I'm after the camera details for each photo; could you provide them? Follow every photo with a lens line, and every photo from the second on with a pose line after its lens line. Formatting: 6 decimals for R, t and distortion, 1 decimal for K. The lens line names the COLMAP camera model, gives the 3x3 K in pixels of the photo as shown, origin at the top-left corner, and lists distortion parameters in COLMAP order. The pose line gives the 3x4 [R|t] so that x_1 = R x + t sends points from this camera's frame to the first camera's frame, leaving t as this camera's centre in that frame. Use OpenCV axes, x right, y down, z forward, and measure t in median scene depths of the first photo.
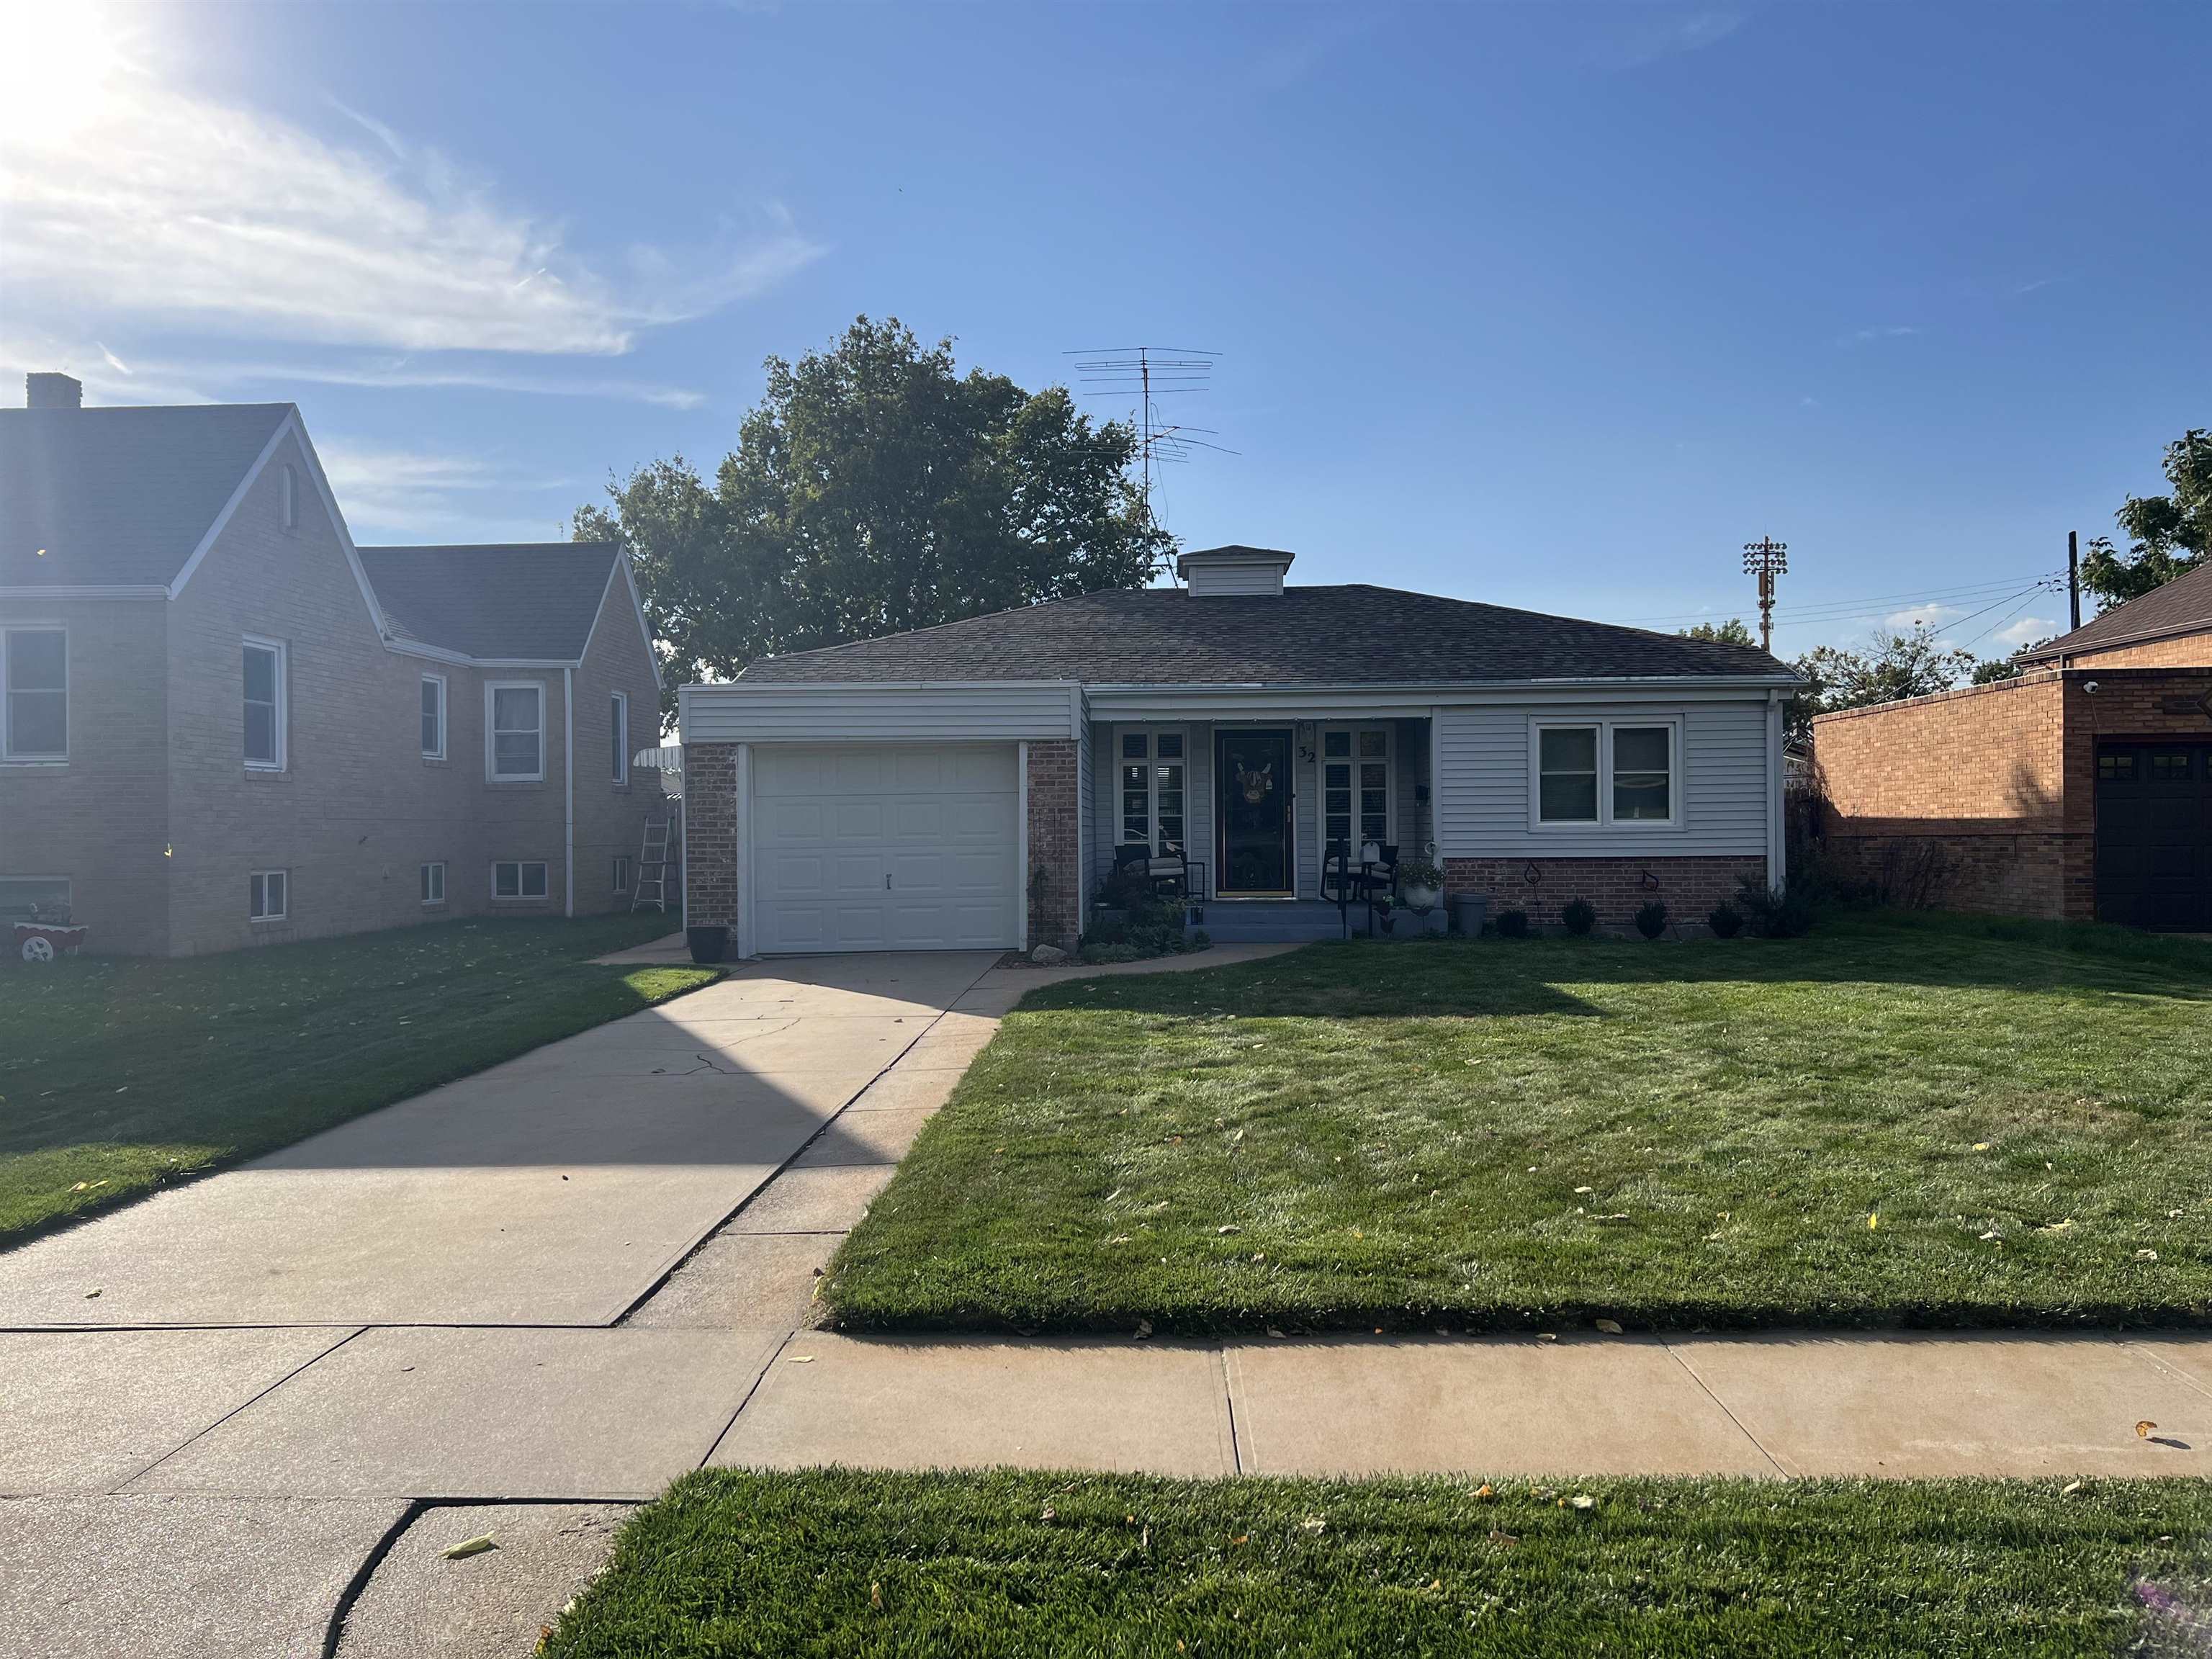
lens RADIAL K [[1662.8, 0, 1106.0], [0, 1662.8, 829.5], [0, 0, 1]] dist [0.051997, -0.050839]
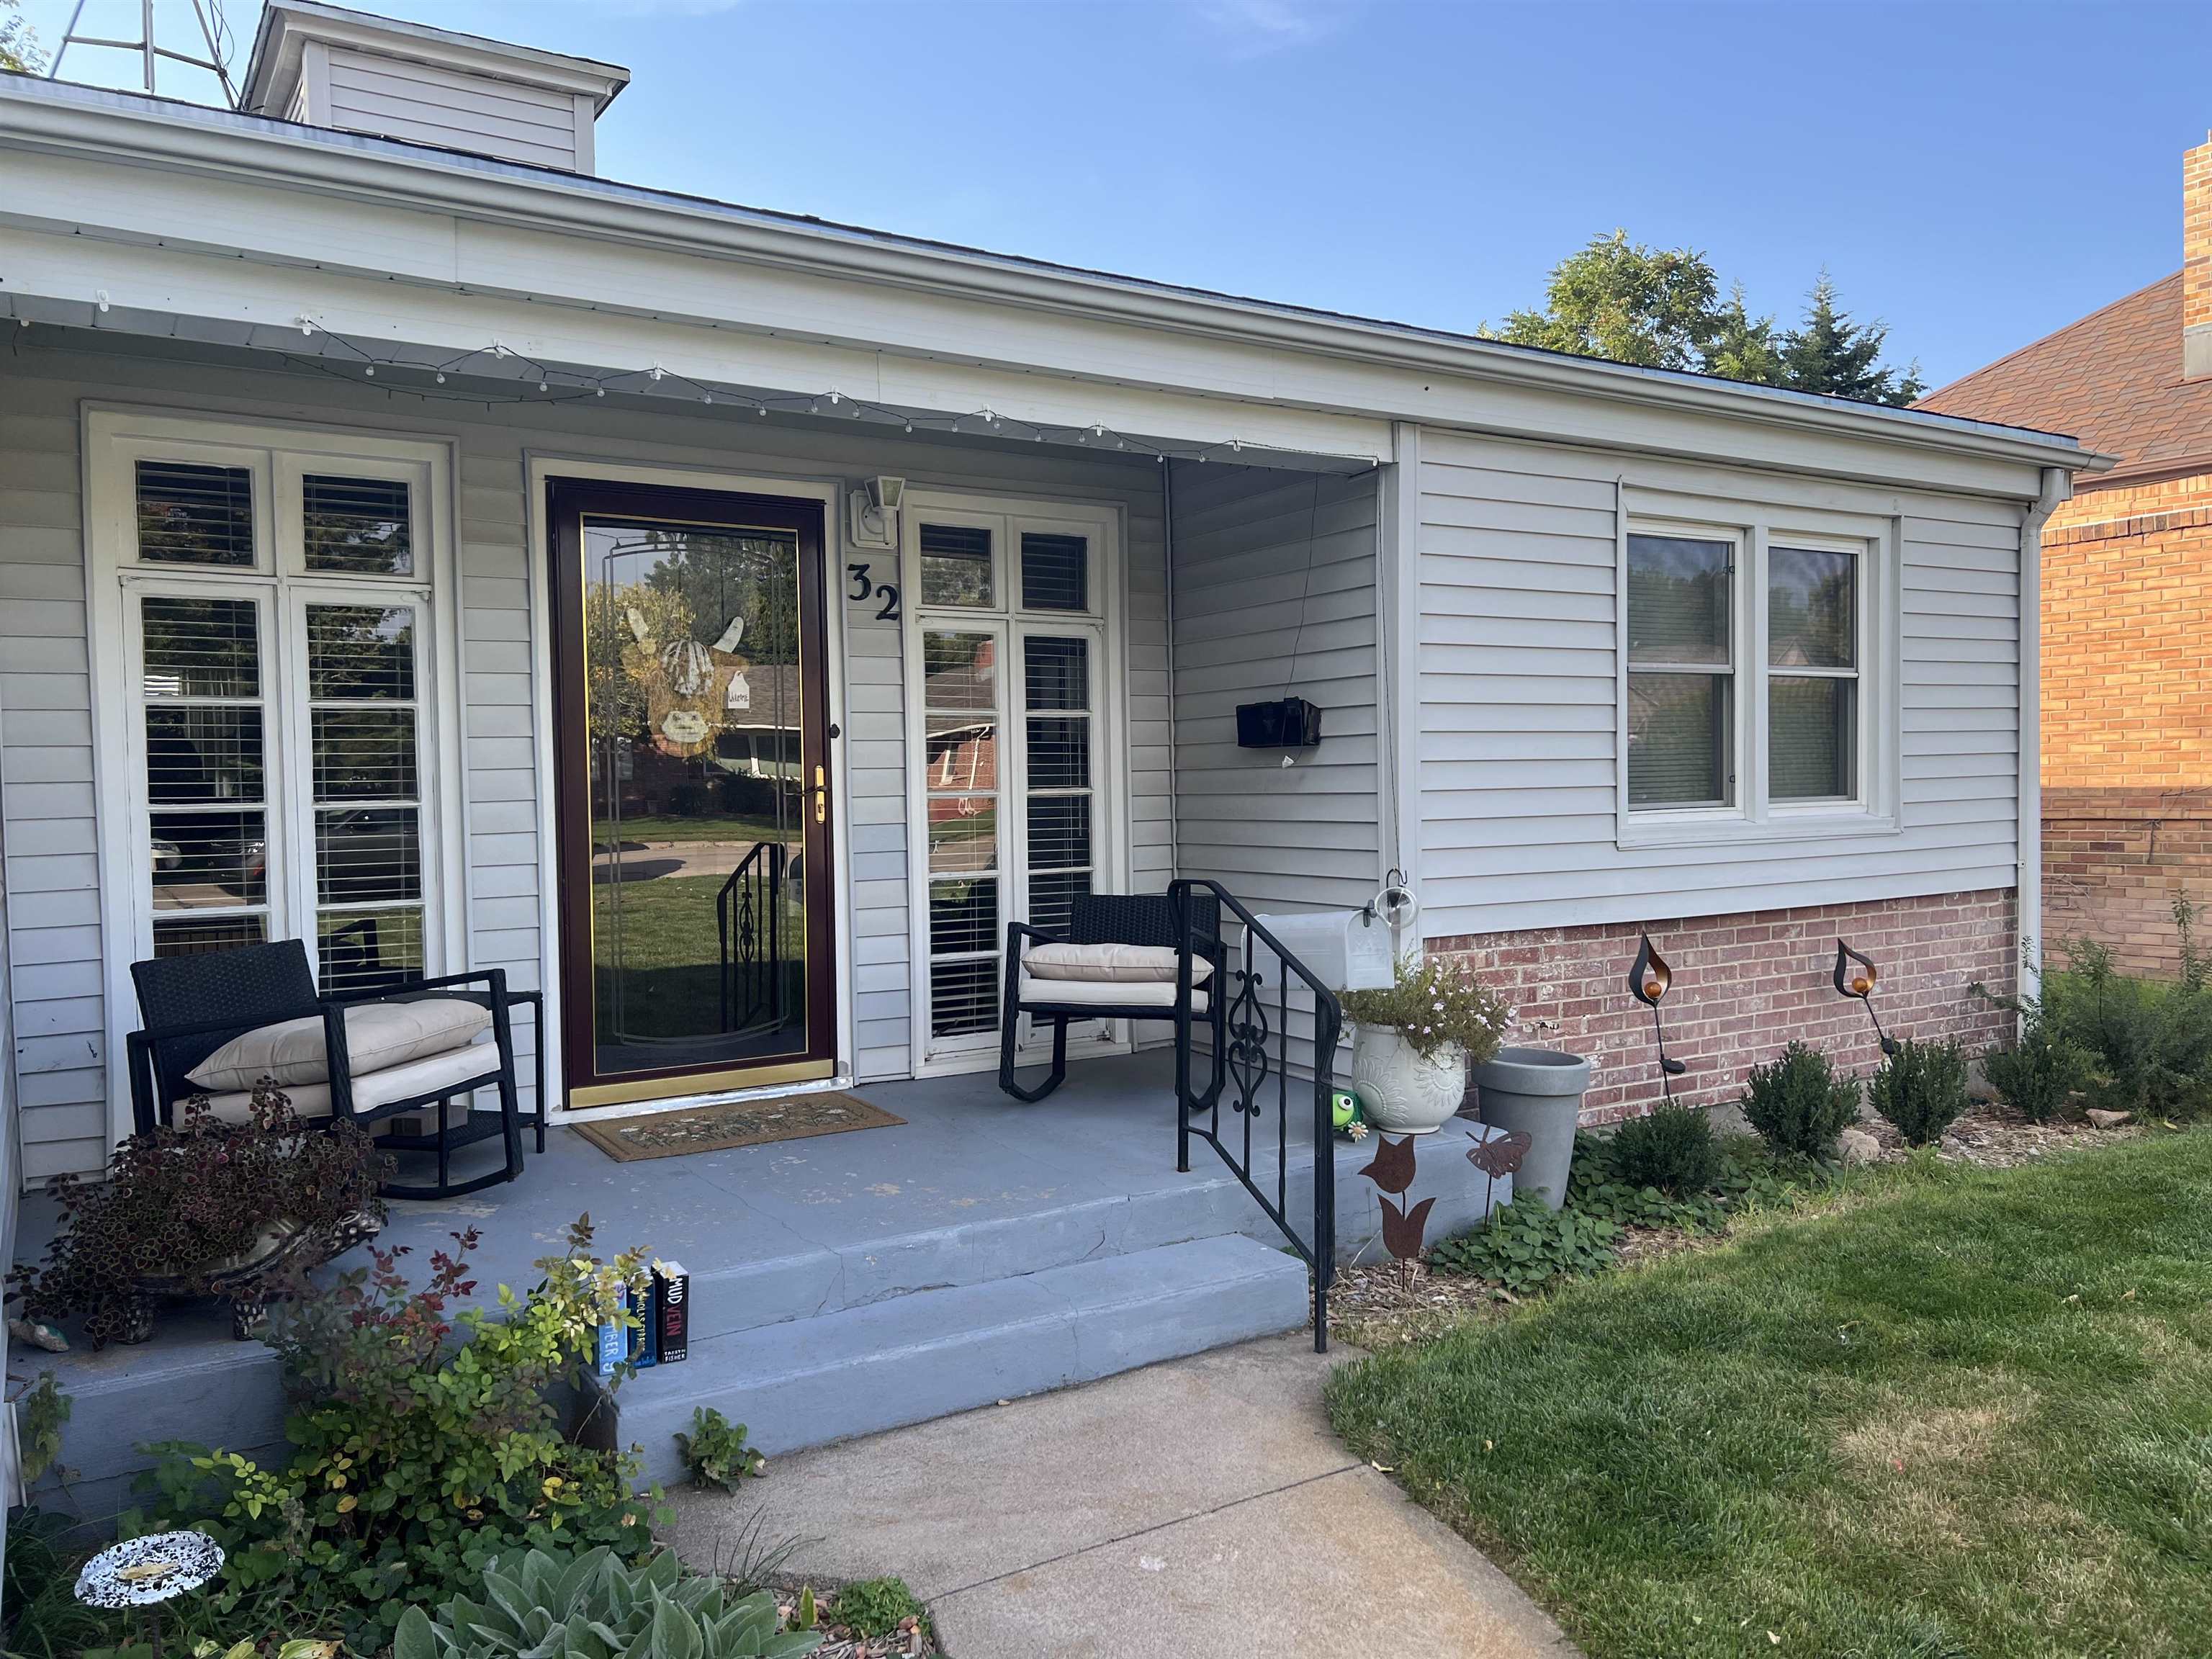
lens RADIAL K [[1662.8, 0, 1106.0], [0, 1662.8, 829.5], [0, 0, 1]] dist [0.051997, -0.050839]
pose [[0.830497, -0.017949, 0.556734, -0.010381], [0.010178, 0.999803, 0.017050, -0.008013], [-0.556931, -0.008494, 0.830516, 0.782210]]
